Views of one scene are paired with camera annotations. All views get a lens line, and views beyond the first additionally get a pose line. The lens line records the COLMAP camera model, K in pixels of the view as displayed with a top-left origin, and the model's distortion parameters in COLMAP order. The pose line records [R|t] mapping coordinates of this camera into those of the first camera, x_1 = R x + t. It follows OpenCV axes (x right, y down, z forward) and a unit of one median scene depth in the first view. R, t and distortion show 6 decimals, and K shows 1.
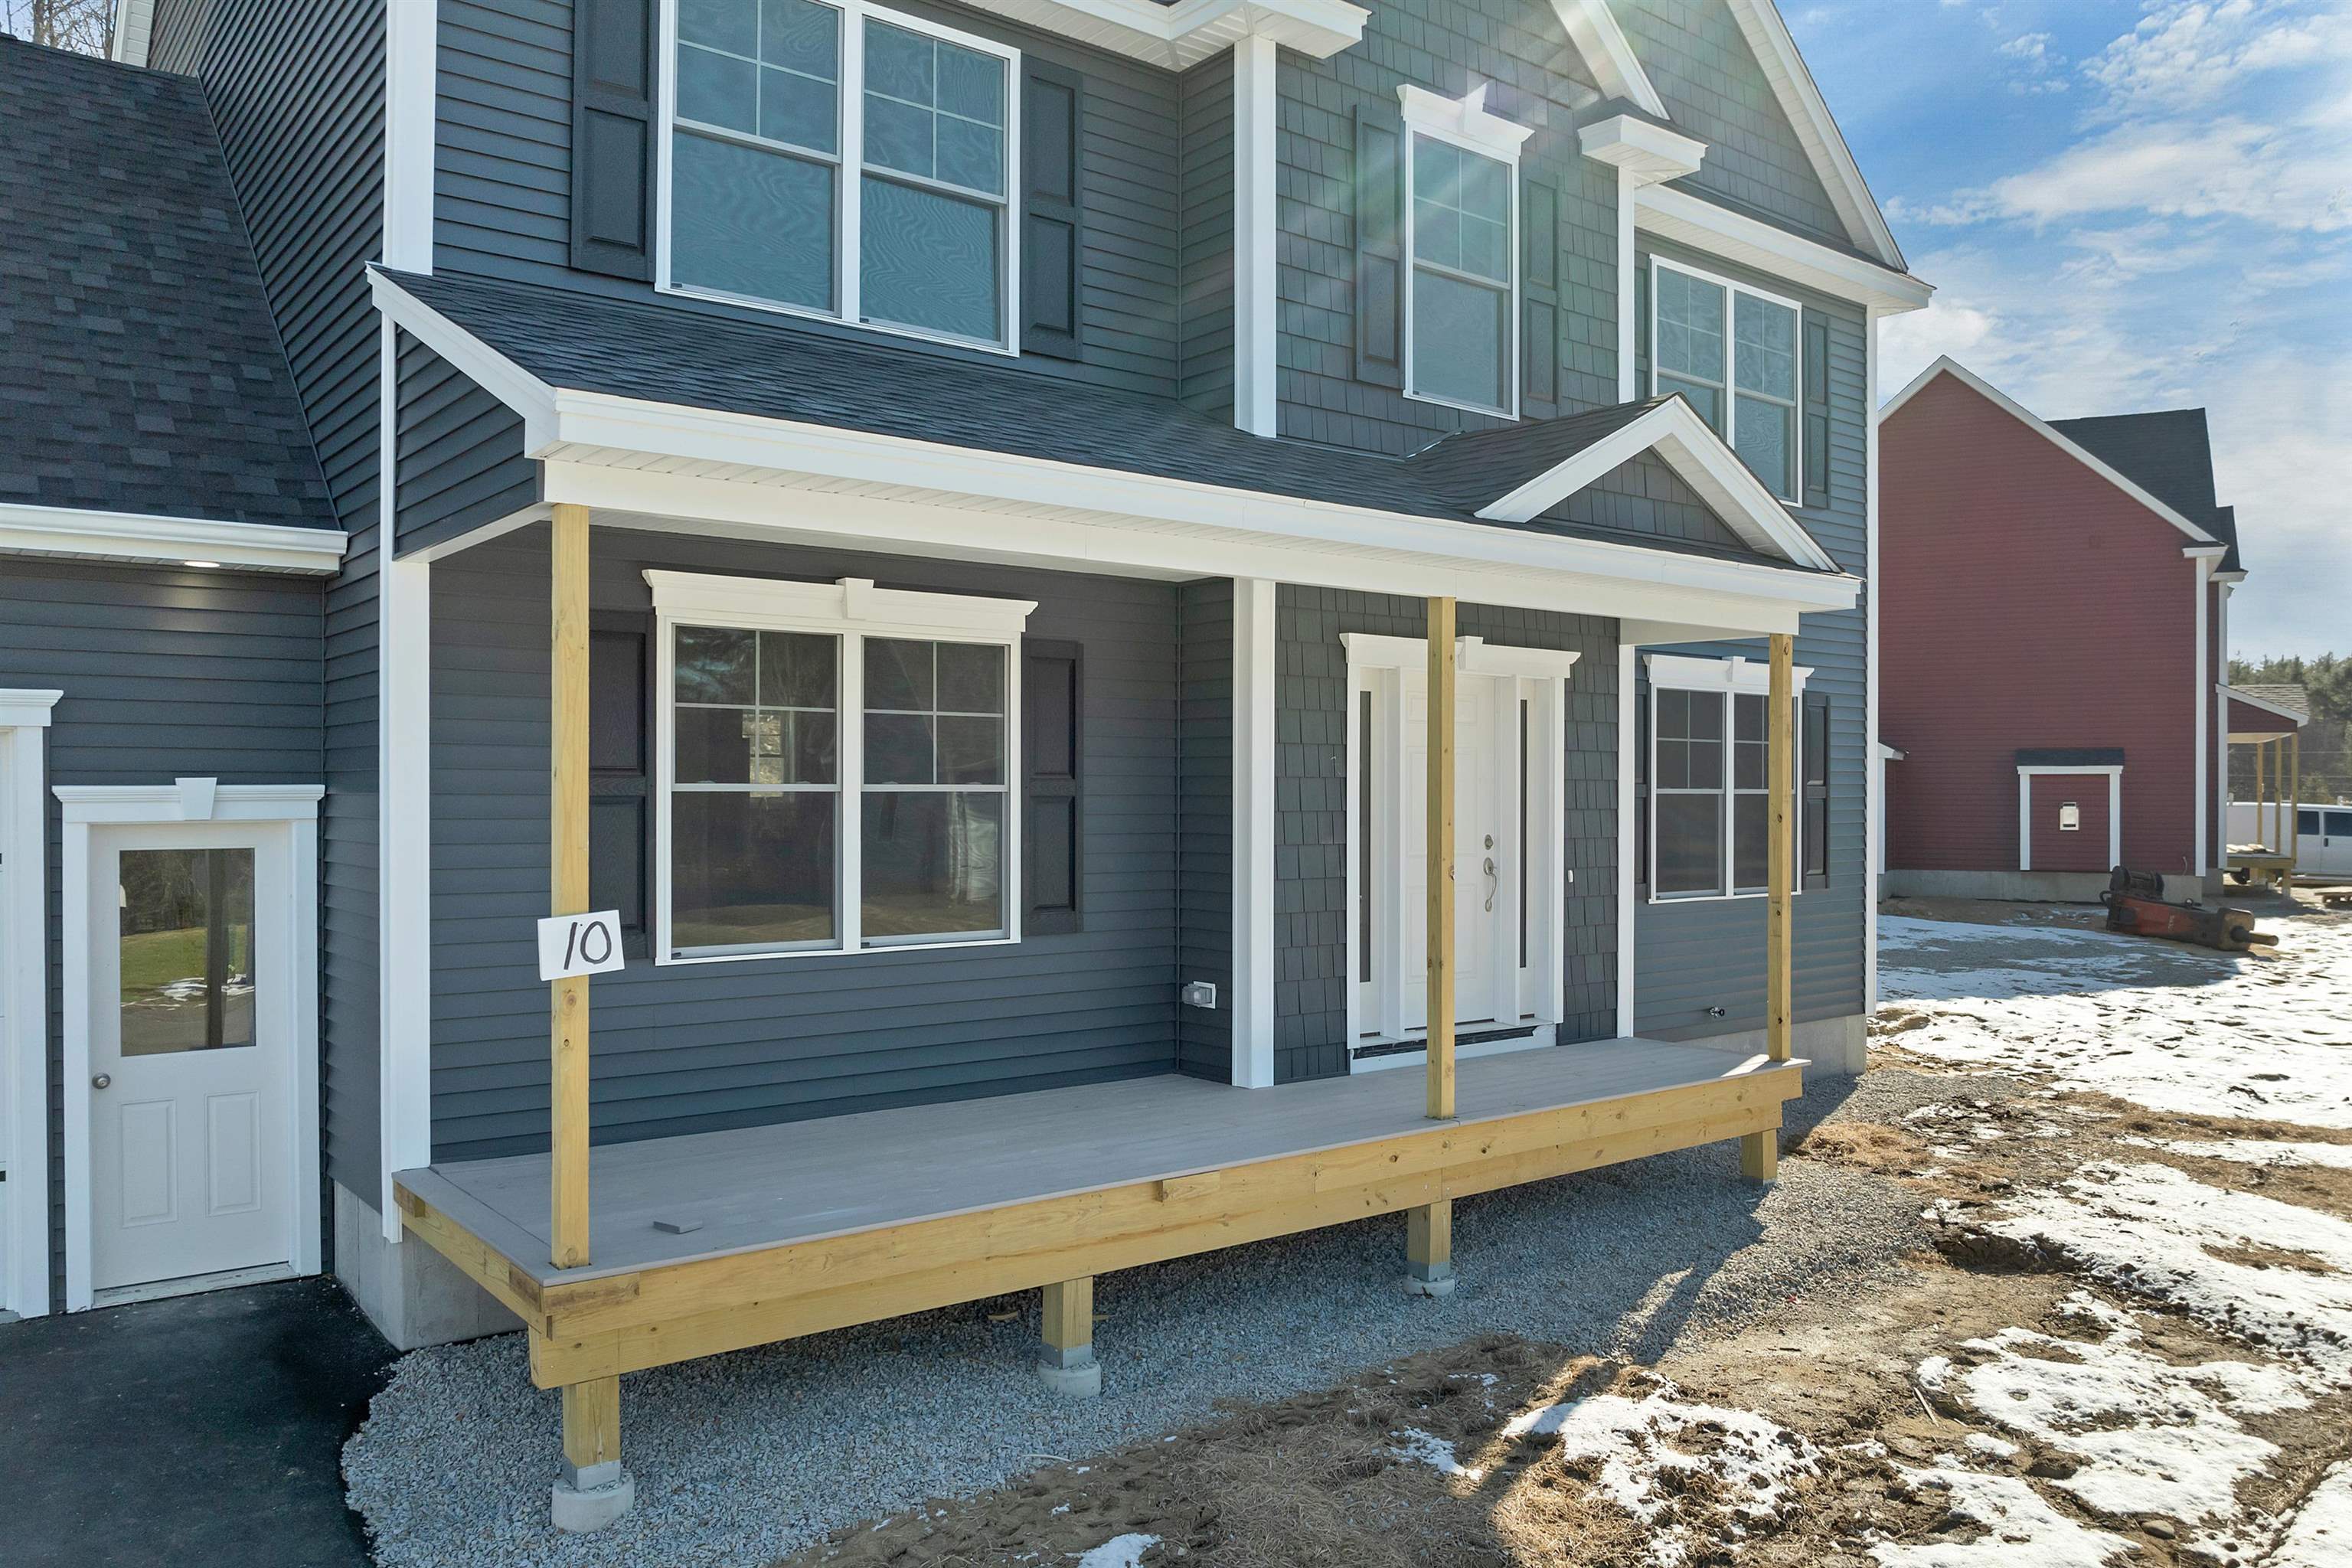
lens RADIAL K [[1720.2, 0, 1180.7], [0, 1720.2, 803.7], [0, 0, 1]] dist [-0.037884, 0.000926]
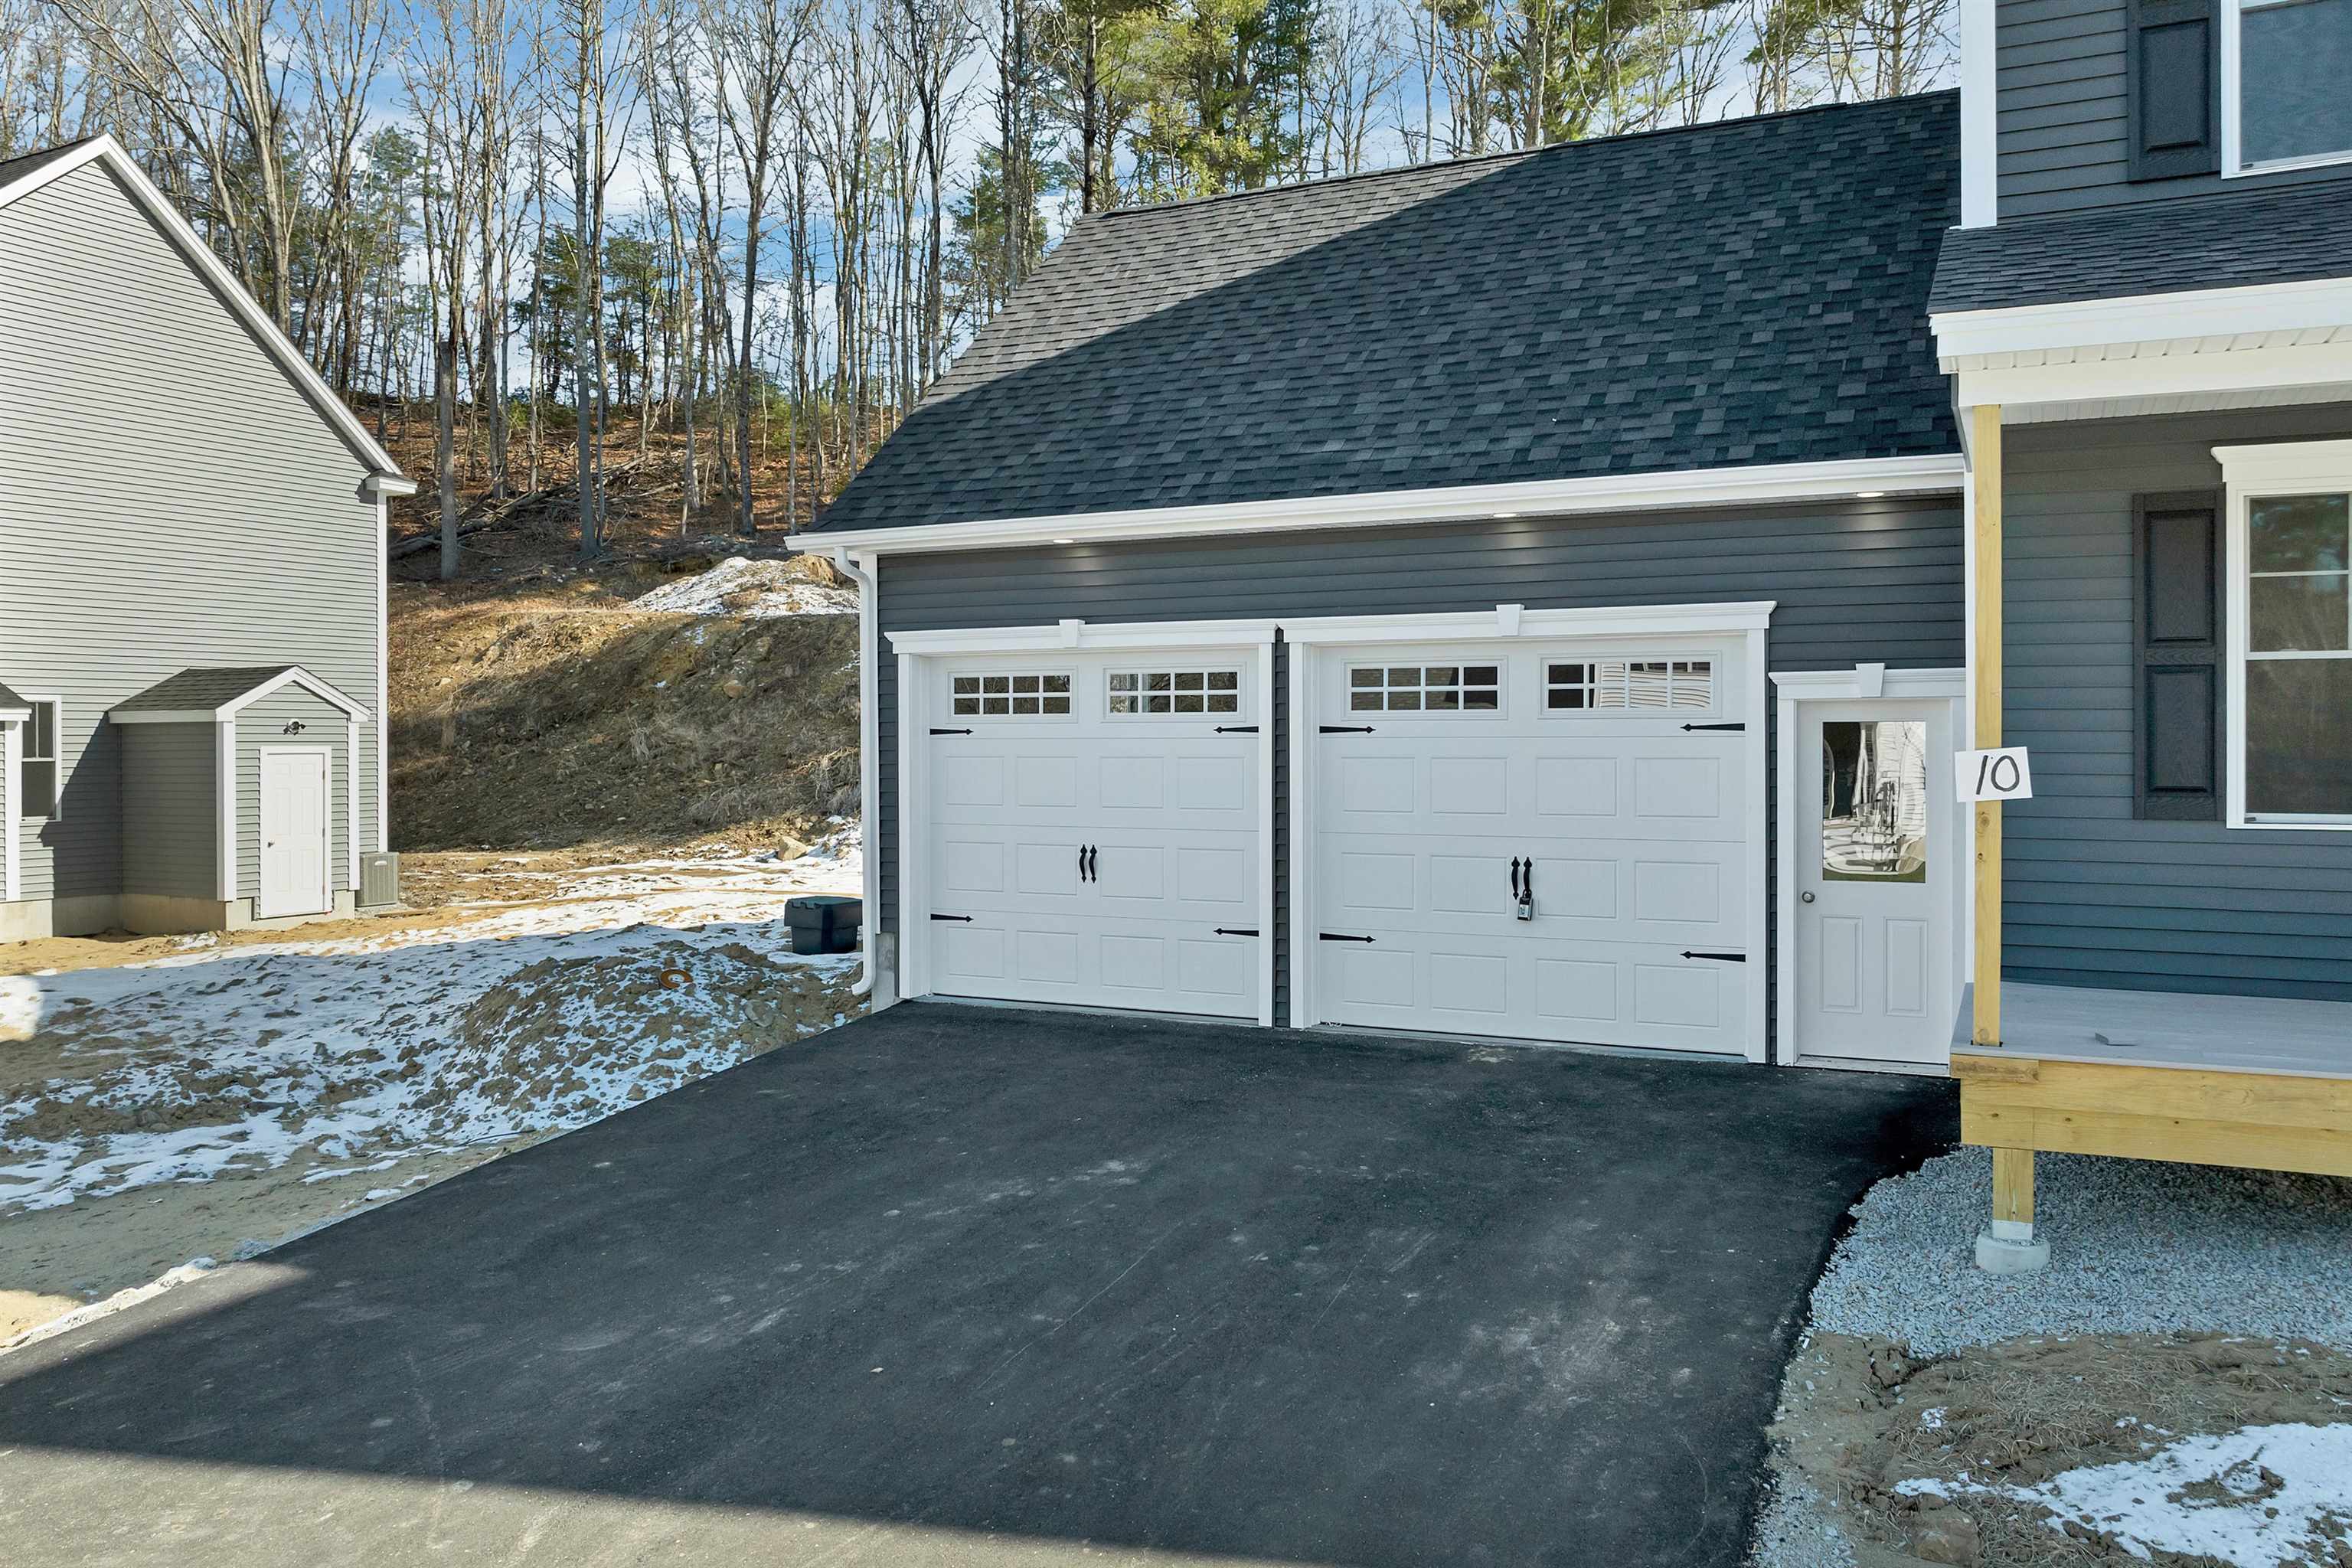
lens RADIAL K [[1687.0, 0, 1211.4], [0, 1687.0, 780.5], [0, 0, 1]] dist [-0.041598, -0.000397]
pose [[0.449601, 0.021139, -0.892980, 0.320321], [-0.002258, 0.999744, 0.022530, 0.044786], [0.893227, -0.008114, 0.449533, -0.003444]]
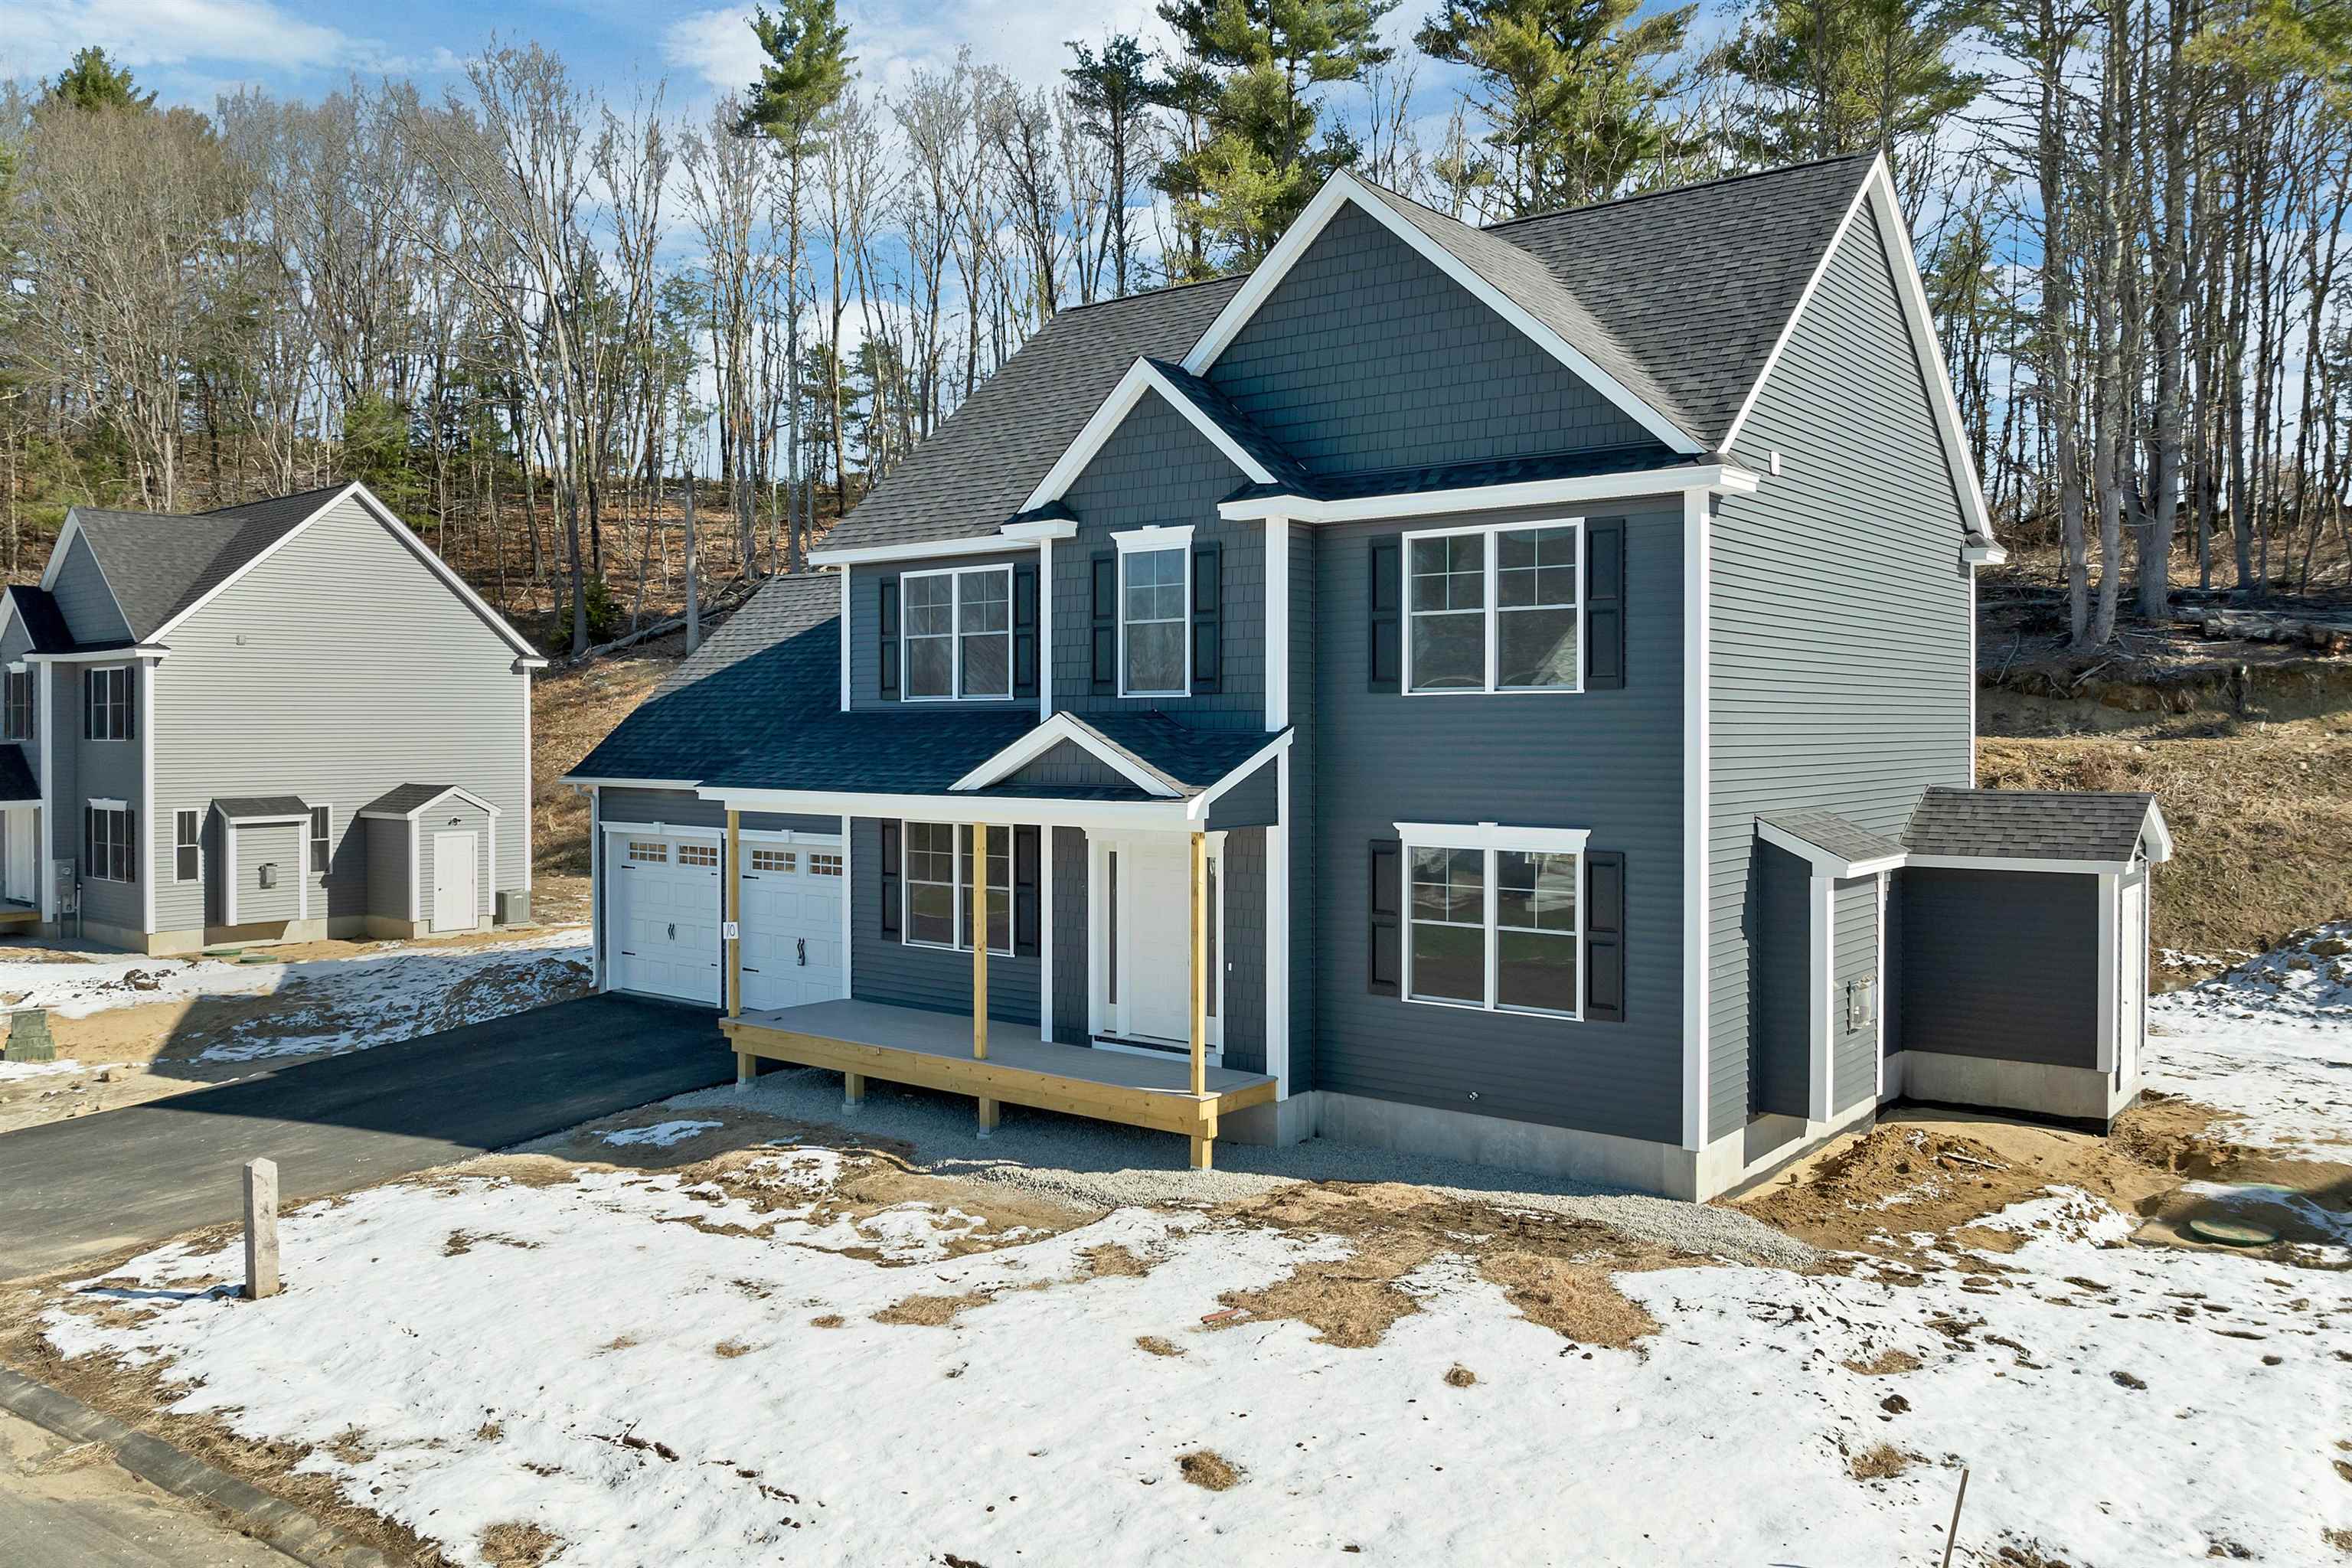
lens RADIAL K [[1749.0, 0, 1170.5], [0, 1749.0, 745.5], [0, 0, 1]] dist [-0.006244, -0.001464]
pose [[0.221122, 0.009950, -0.975195, 2.576981], [-0.003283, 0.999950, 0.009458, -0.259624], [0.975241, 0.001110, 0.221144, 0.801255]]
